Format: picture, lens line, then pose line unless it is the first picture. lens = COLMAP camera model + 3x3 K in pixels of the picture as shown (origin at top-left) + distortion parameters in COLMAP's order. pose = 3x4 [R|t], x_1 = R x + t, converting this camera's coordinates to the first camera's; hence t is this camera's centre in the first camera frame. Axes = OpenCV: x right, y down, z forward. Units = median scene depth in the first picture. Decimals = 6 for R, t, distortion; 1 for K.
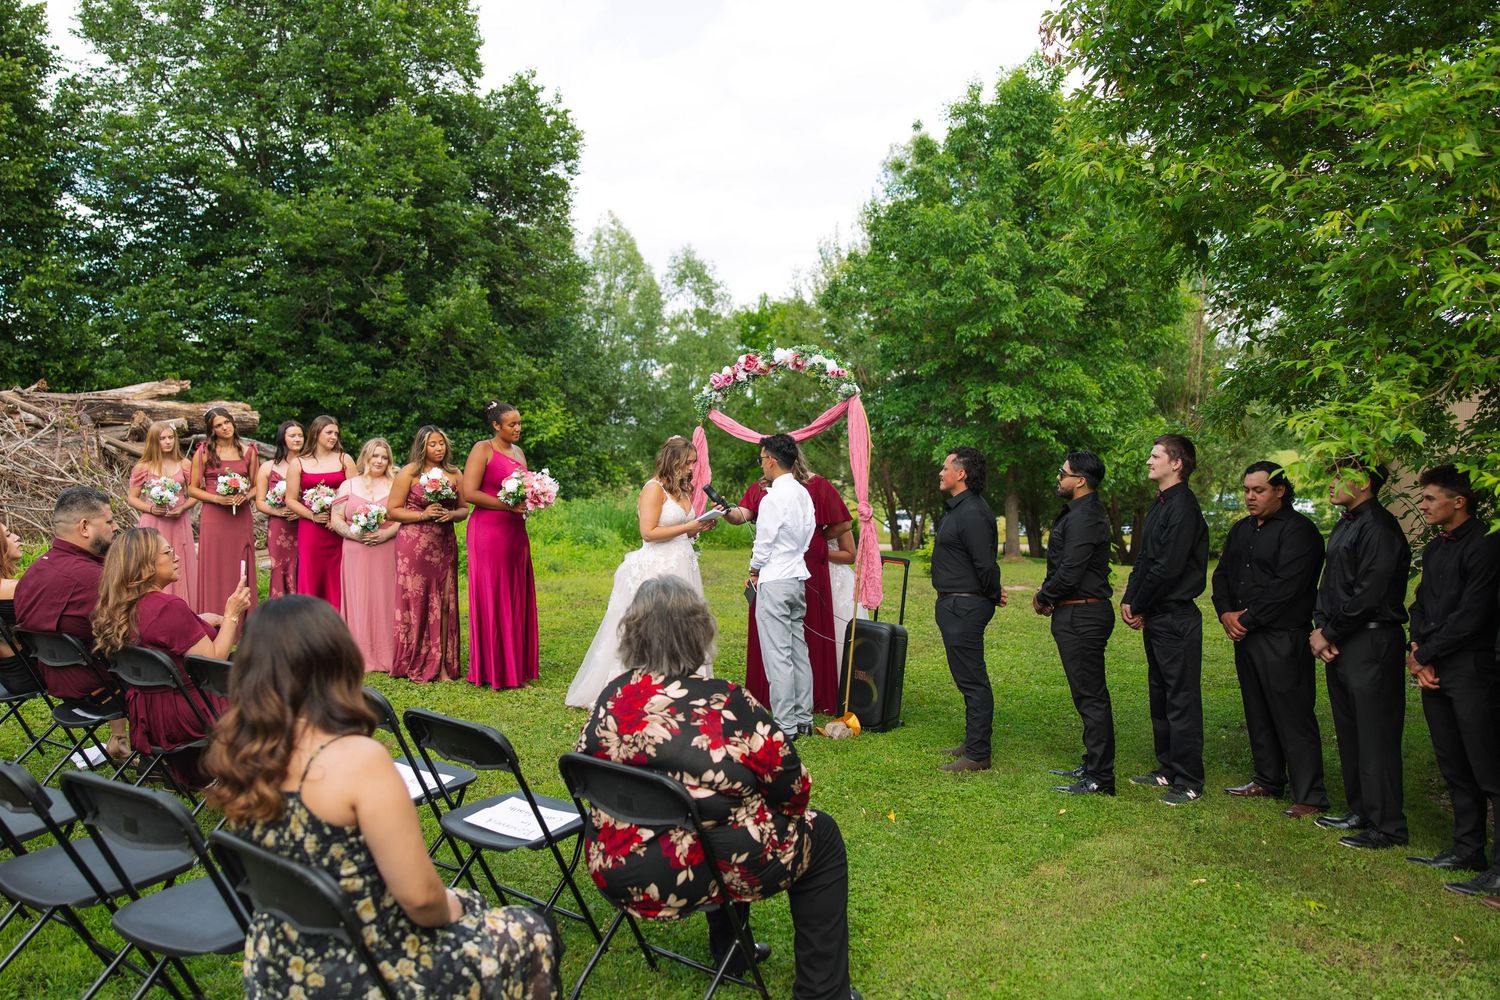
lens RADIAL K [[1329.7, 0, 750.0], [0, 1329.7, 500.0], [0, 0, 1]] dist [-0.086665, 0.131835]
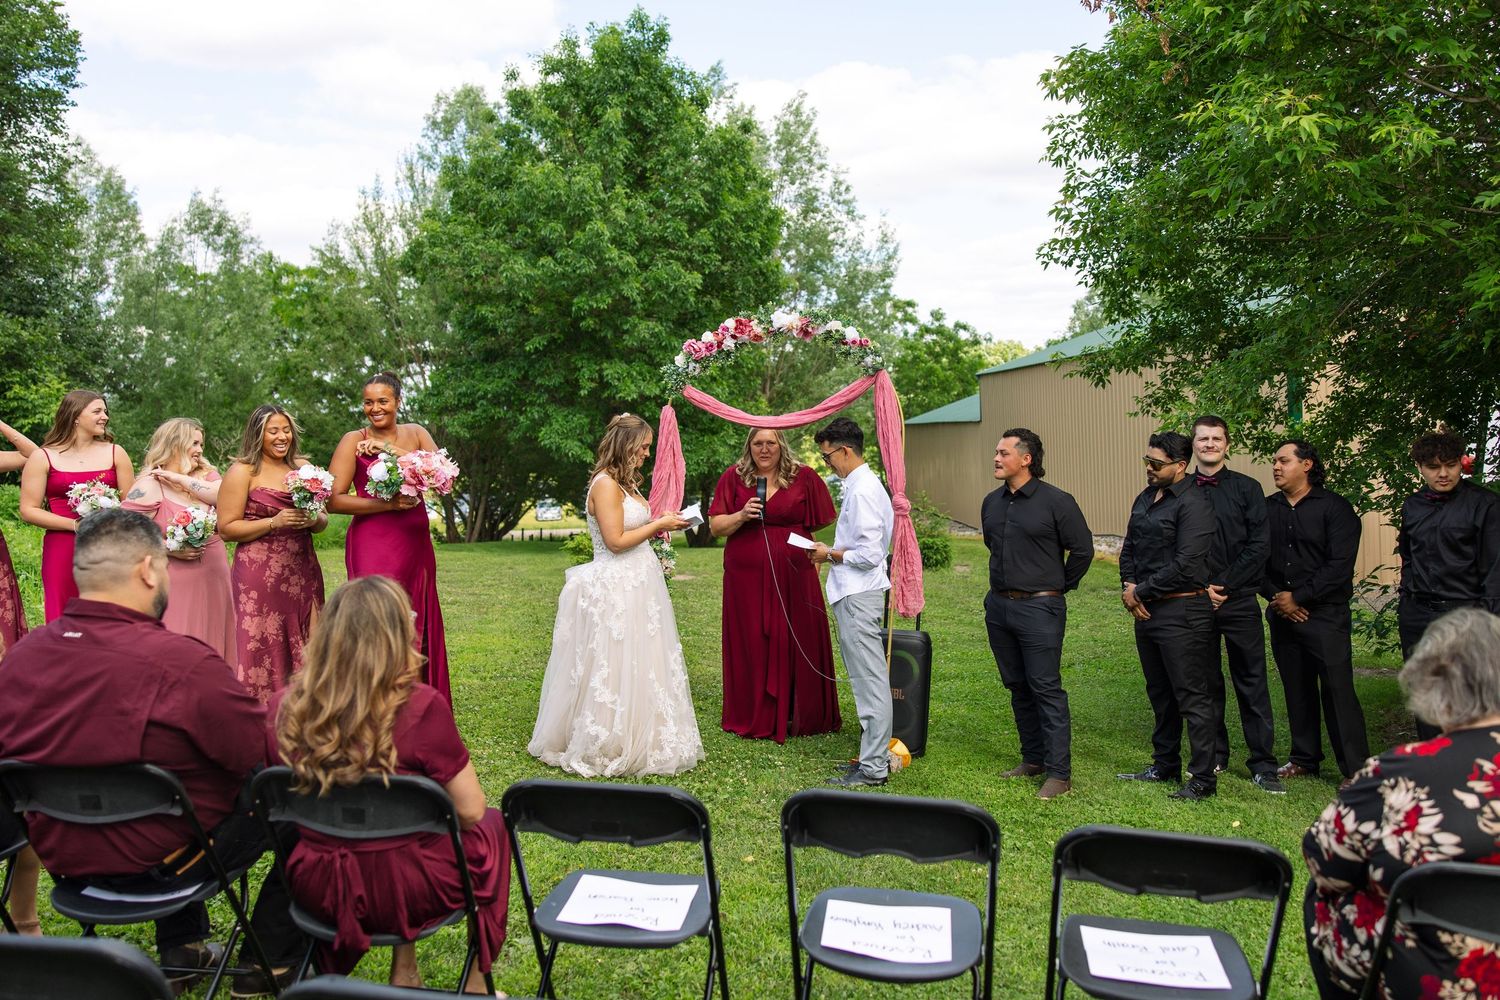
lens RADIAL K [[1329.7, 0, 750.0], [0, 1329.7, 500.0], [0, 0, 1]] dist [-0.086665, 0.131835]
pose [[0.876193, -0.029607, 0.481050, -0.186594], [0.022361, 0.999534, 0.020789, -0.006553], [-0.481441, -0.007459, 0.876447, 0.130800]]
